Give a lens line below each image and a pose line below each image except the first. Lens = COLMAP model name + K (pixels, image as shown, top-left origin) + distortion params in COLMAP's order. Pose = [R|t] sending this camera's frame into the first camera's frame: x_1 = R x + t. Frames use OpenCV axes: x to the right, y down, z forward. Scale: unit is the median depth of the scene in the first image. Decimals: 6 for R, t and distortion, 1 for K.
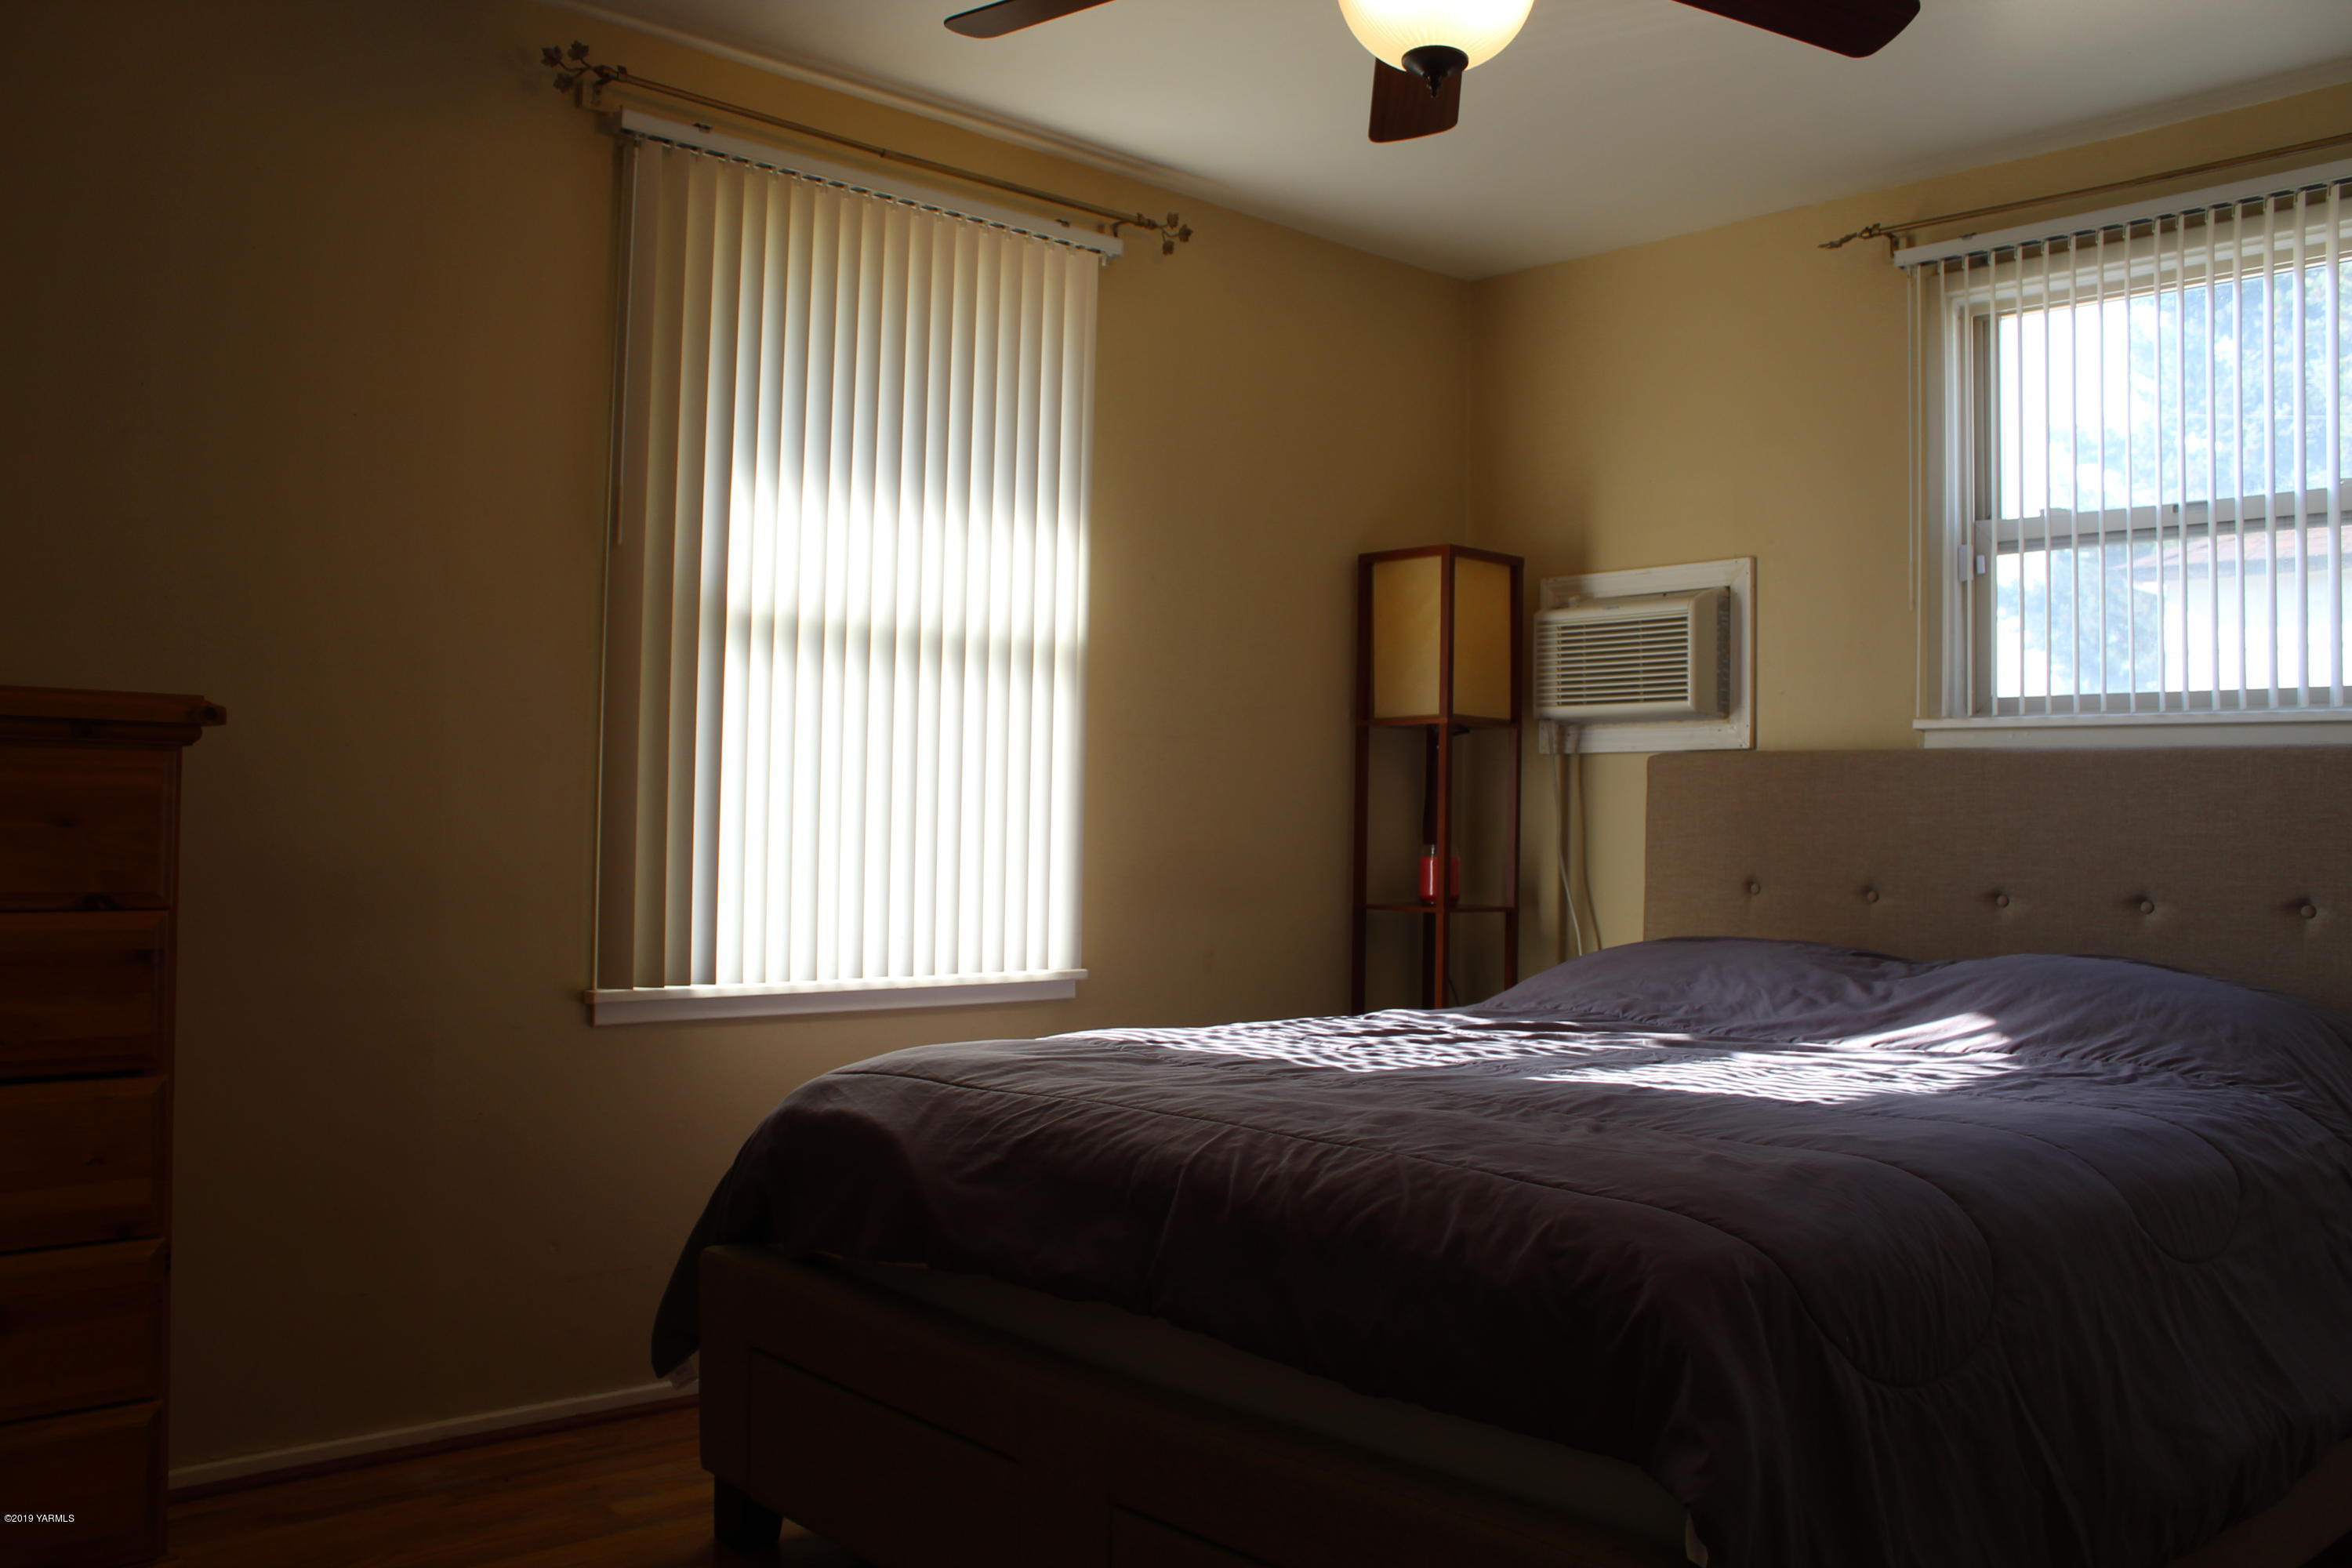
lens RADIAL K [[2024.4, 0, 1176.0], [0, 2024.4, 784.0], [0, 0, 1]] dist [-0.132563, 0.178643]
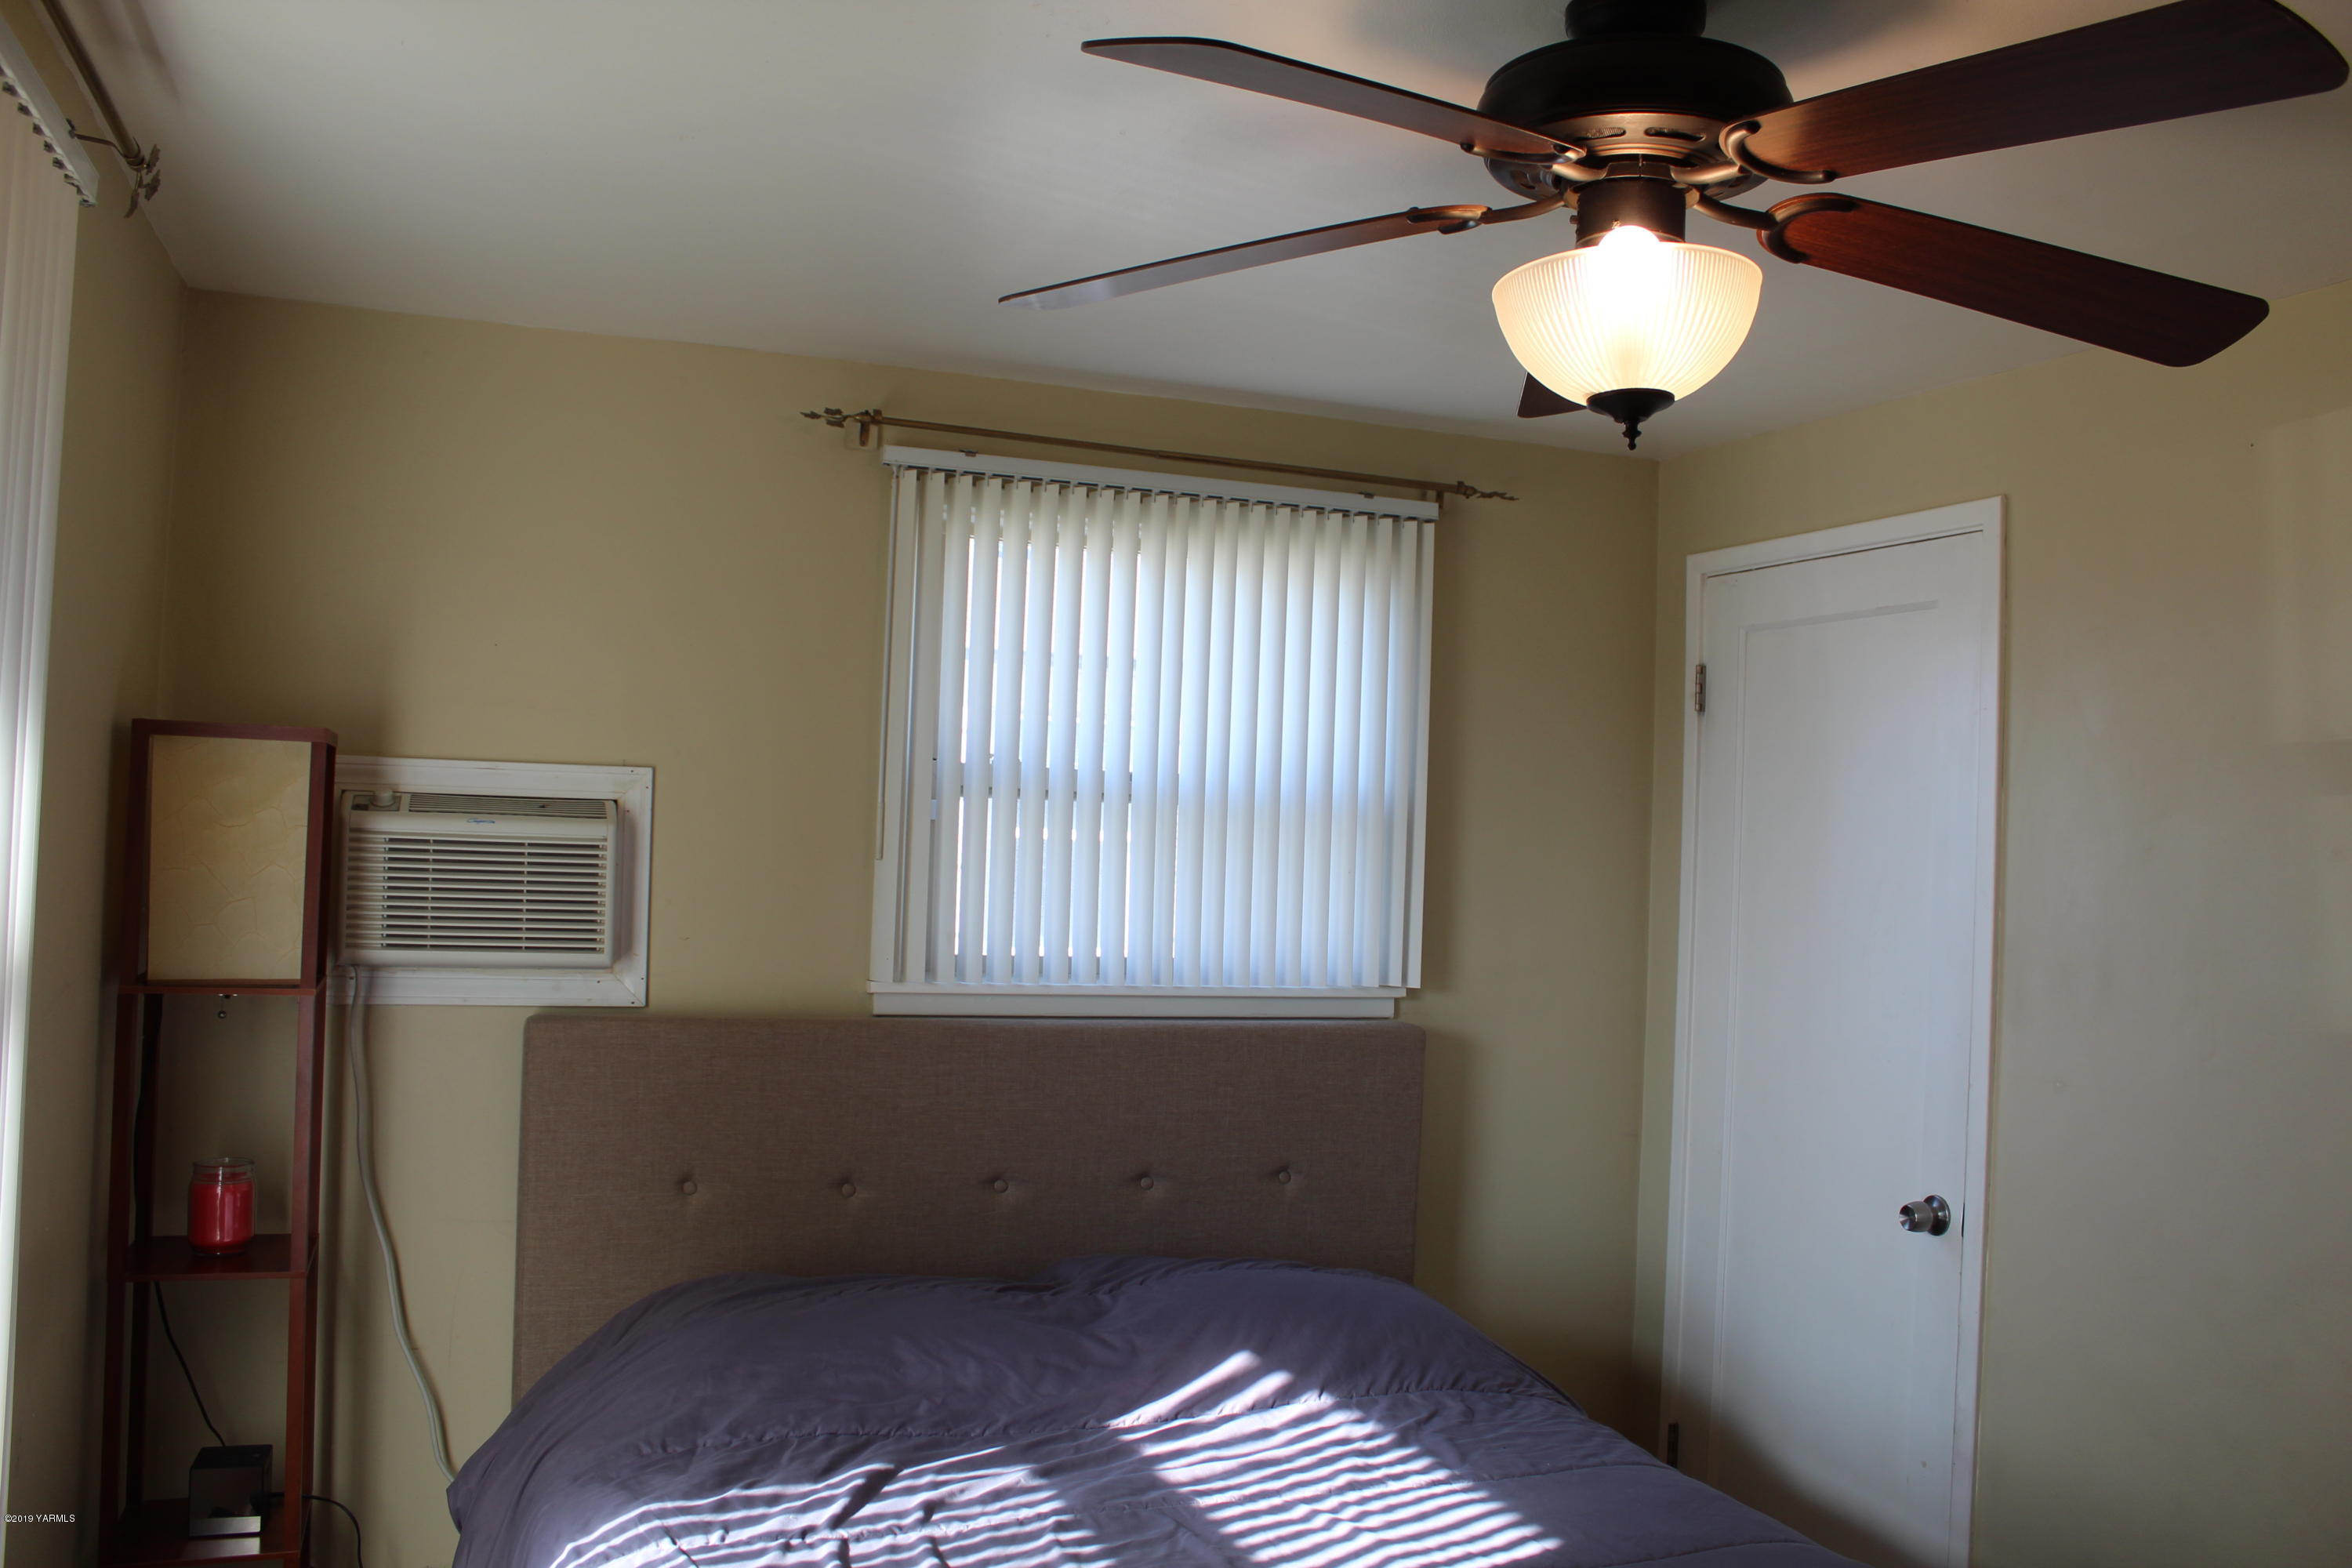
lens RADIAL K [[1955.1, 0, 1176.0], [0, 1955.1, 784.0], [0, 0, 1]] dist [-0.175444, 0.151582]
pose [[0.376339, 0.012042, 0.926404, -0.433778], [-0.050050, 0.998720, 0.007350, -0.151692], [-0.925129, -0.049133, 0.376460, 0.632813]]
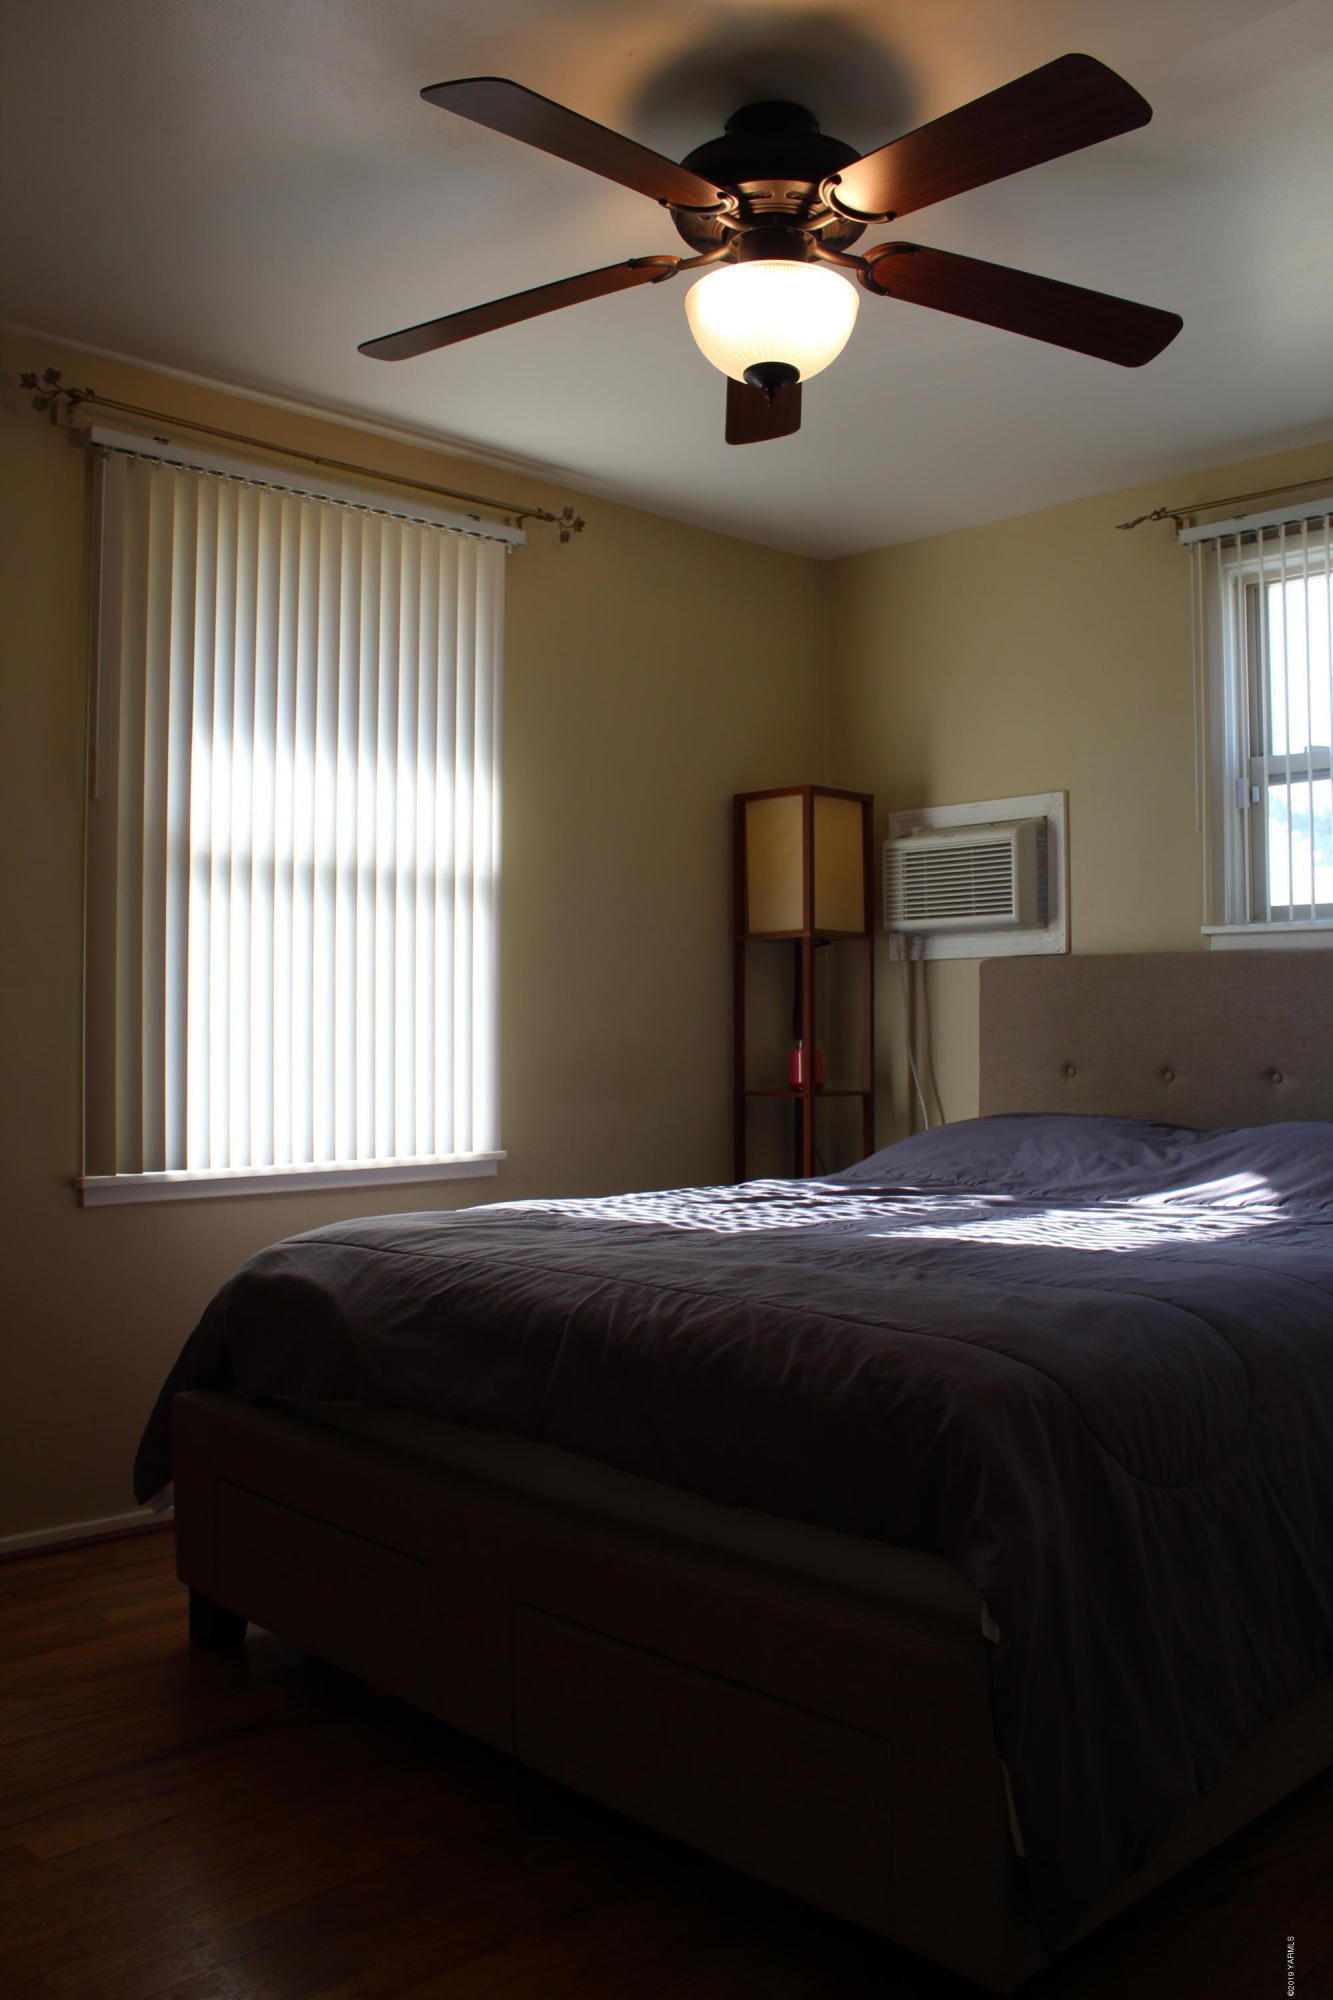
lens RADIAL K [[1721.4, 0, 640.4], [0, 1721.4, 1000.5], [0, 0, 1]] dist [-0.132563, 0.178643]
pose [[0.999621, -0.018995, 0.019907, 0.018392], [0.018904, 0.999810, 0.004755, 0.000834], [-0.019994, -0.004377, 0.999791, -0.002640]]
